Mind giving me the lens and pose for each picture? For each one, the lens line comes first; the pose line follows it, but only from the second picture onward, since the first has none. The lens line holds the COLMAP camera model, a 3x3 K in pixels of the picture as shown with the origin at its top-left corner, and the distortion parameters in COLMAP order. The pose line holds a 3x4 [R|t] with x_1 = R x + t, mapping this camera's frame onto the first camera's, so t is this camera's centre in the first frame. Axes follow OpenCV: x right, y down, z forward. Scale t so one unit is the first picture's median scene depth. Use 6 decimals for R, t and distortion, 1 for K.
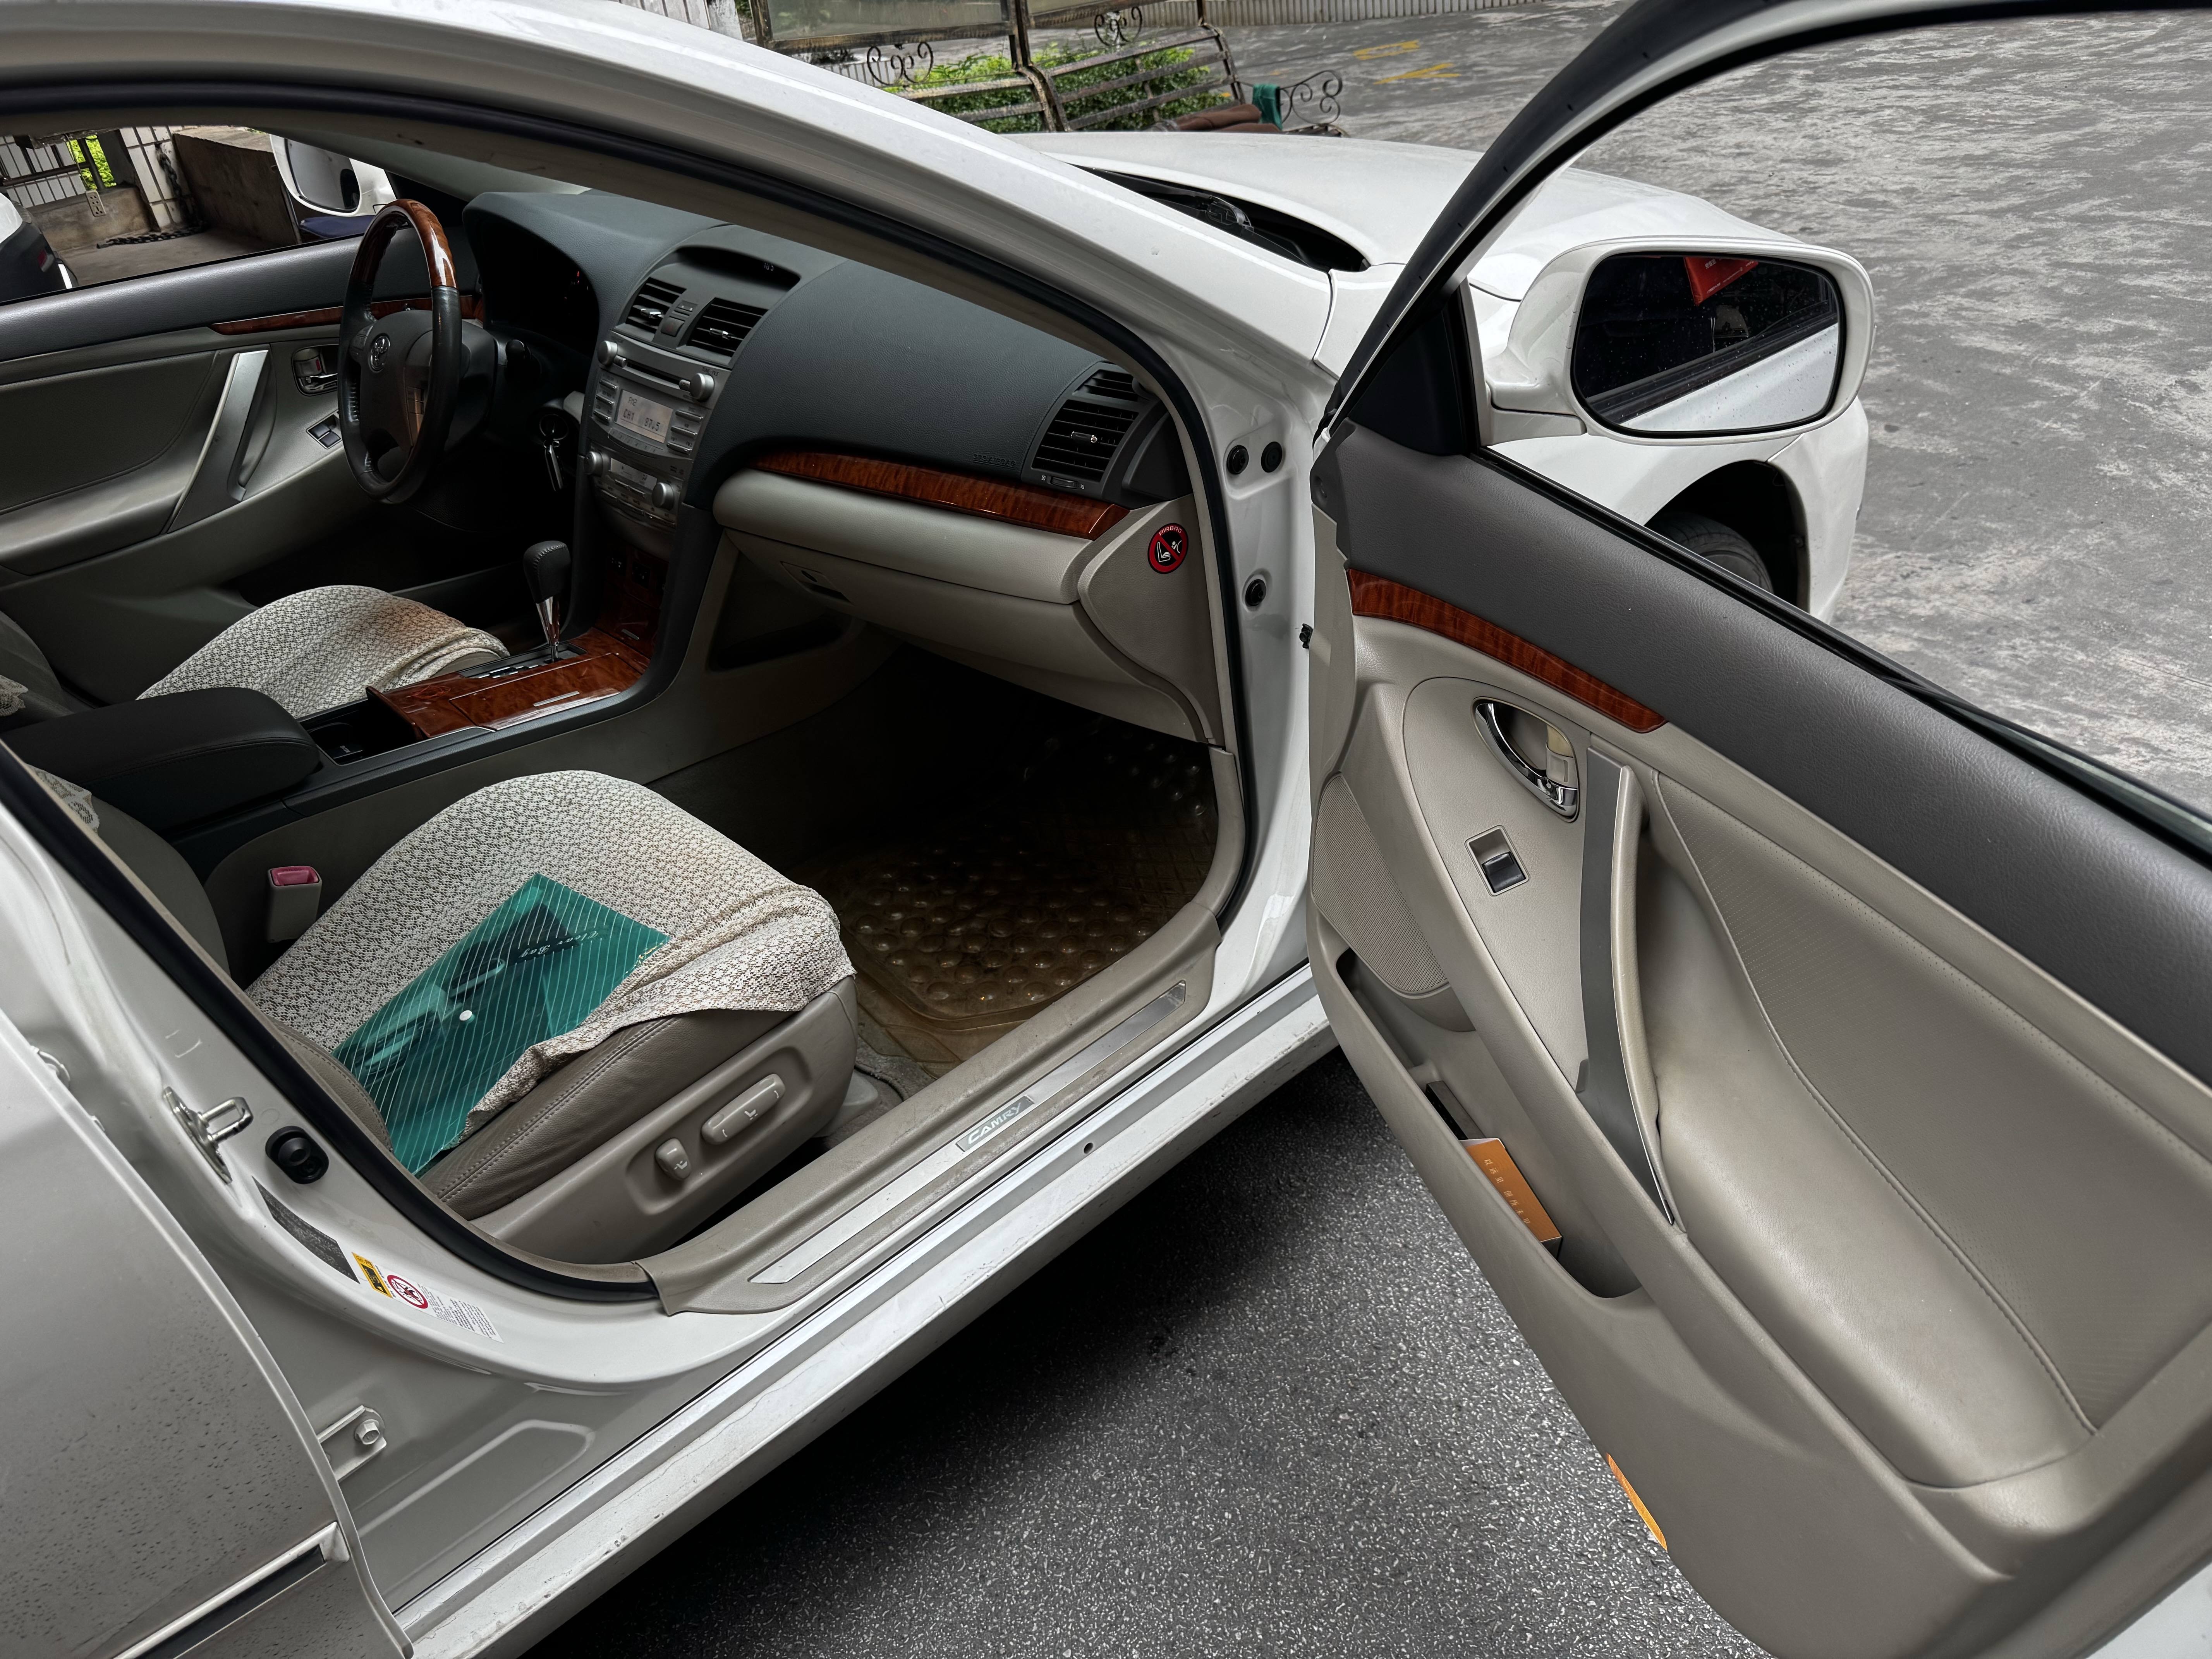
lens RADIAL K [[1585.7, 0, 1106.0], [0, 1585.7, 829.5], [0, 0, 1]] dist [-0.001479, -0.000737]
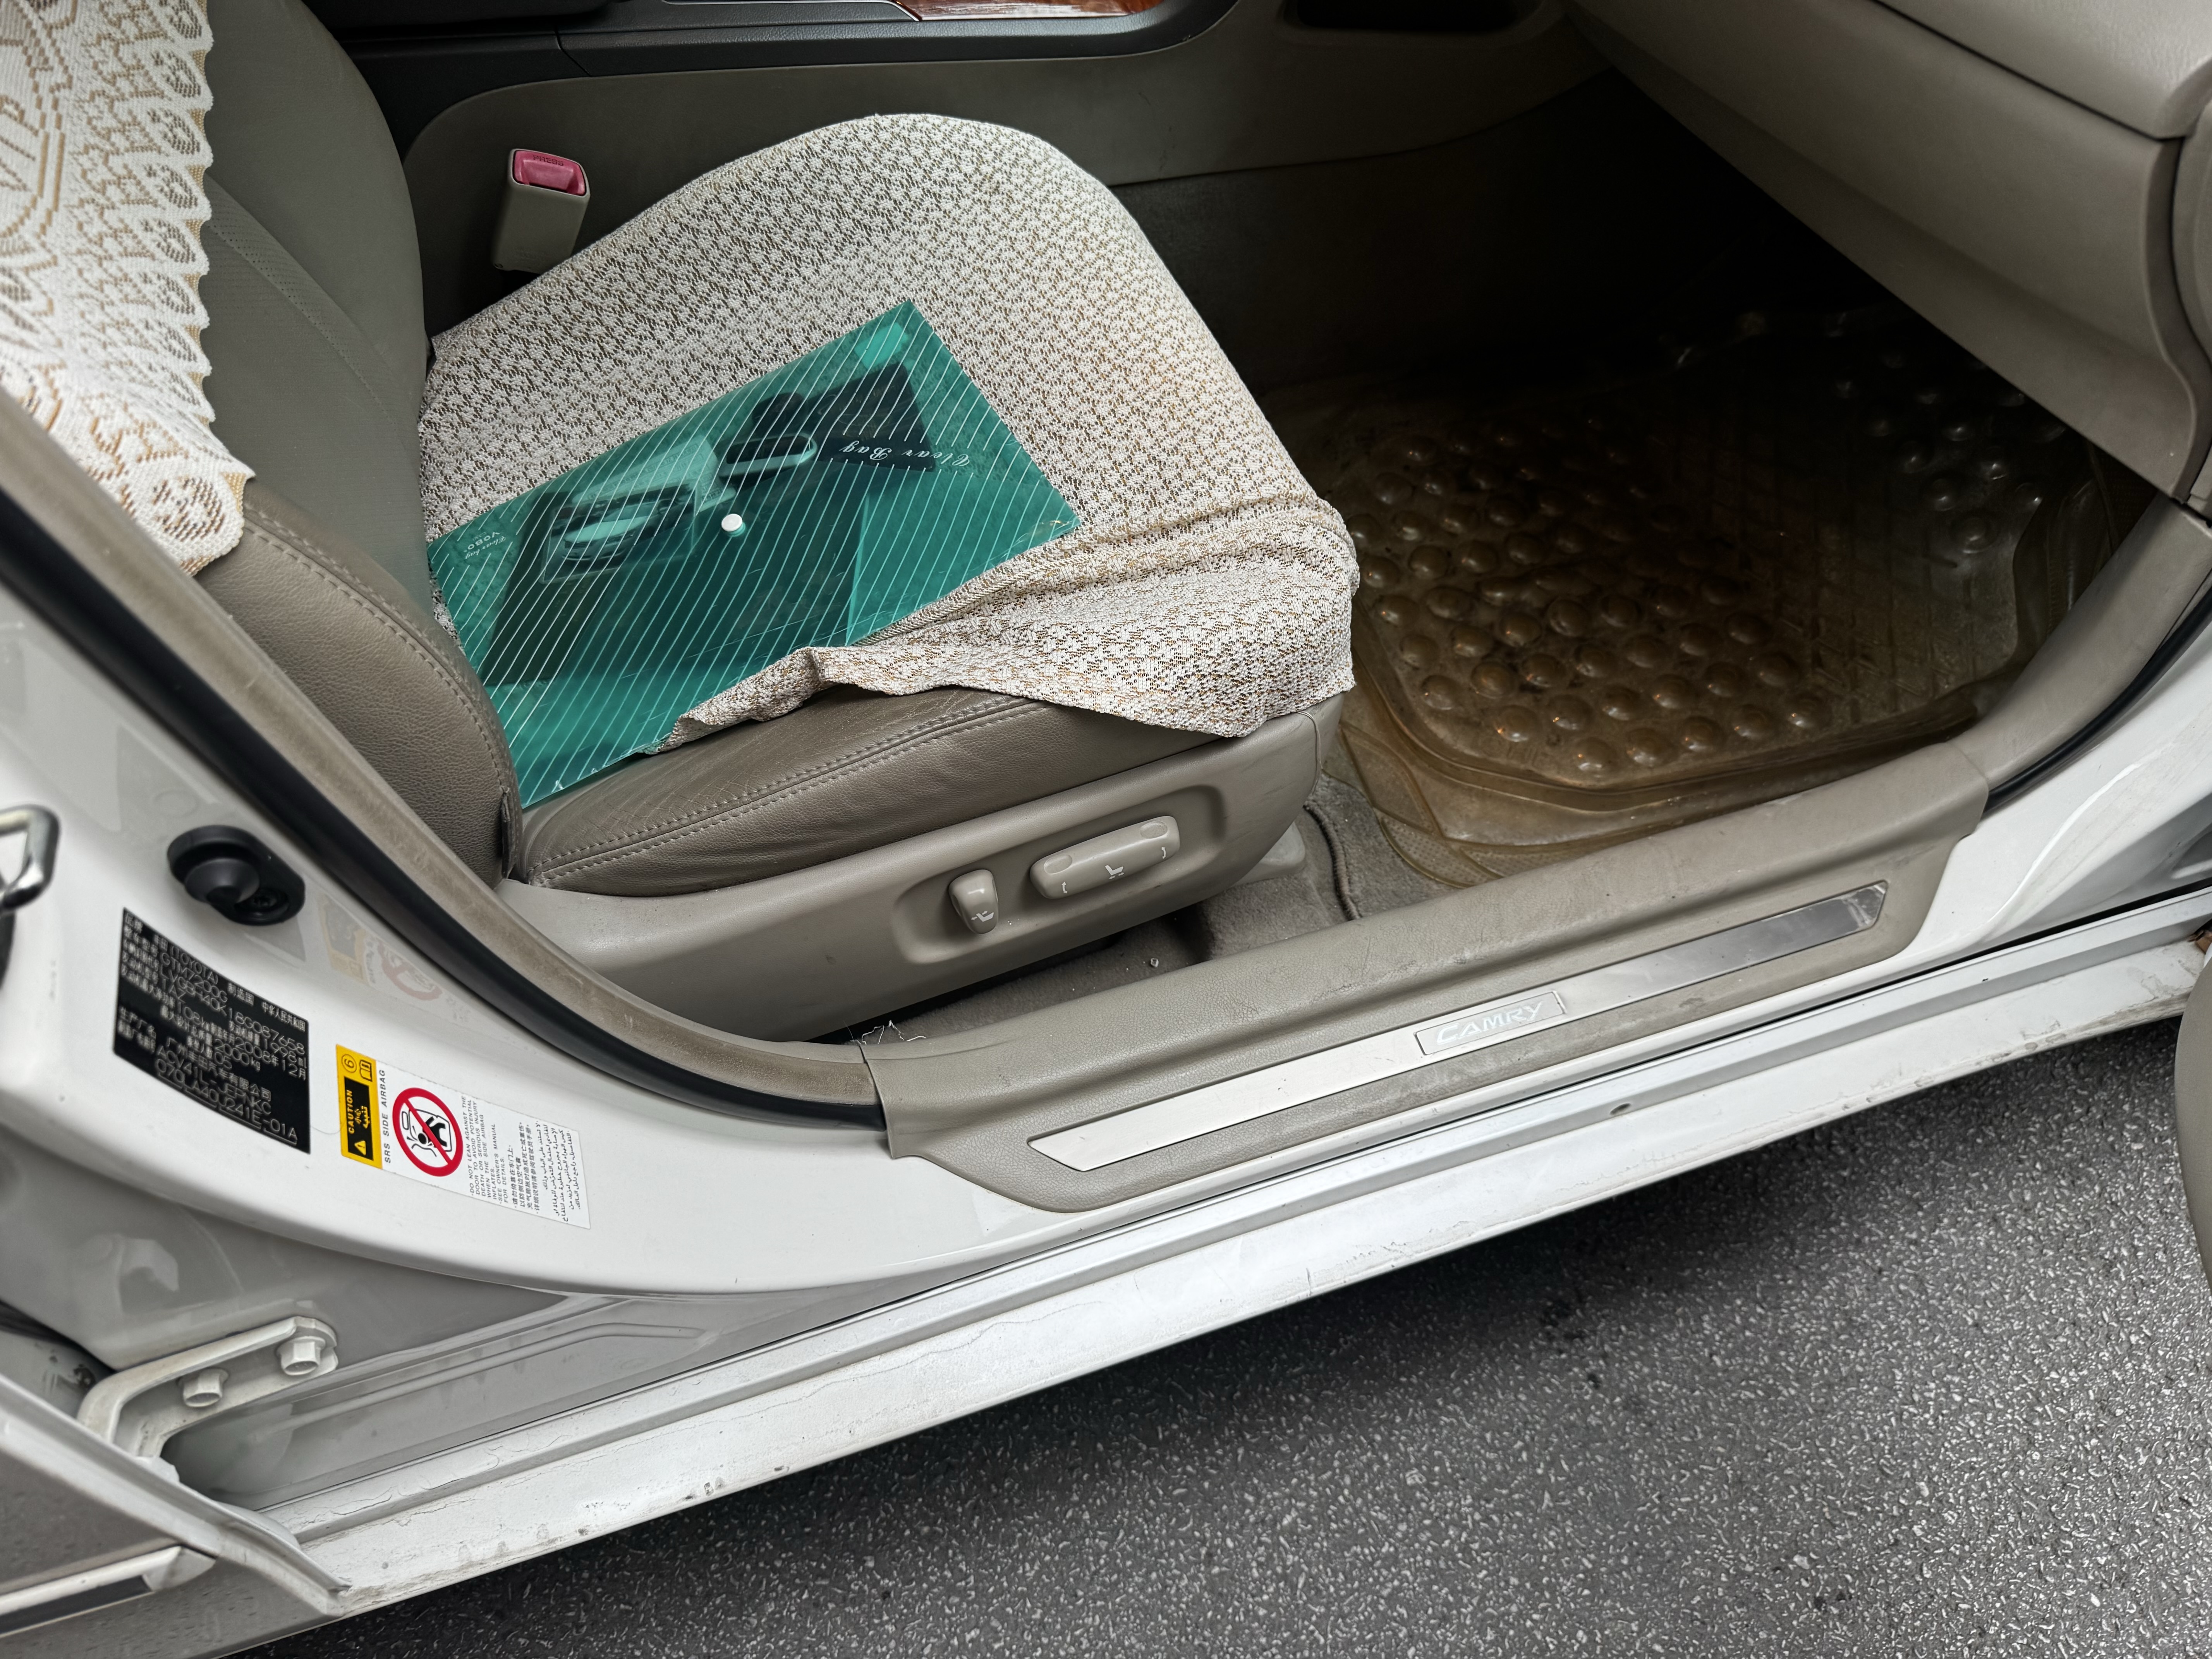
lens RADIAL K [[1753.0, 0, 1138.5], [0, 1753.0, 901.9], [0, 0, 1]] dist [0.158751, -0.321059]
pose [[0.917846, 0.379060, -0.117783, -0.117529], [-0.317746, 0.879481, 0.354332, -0.041404], [0.237901, -0.287797, 0.927672, 0.339745]]
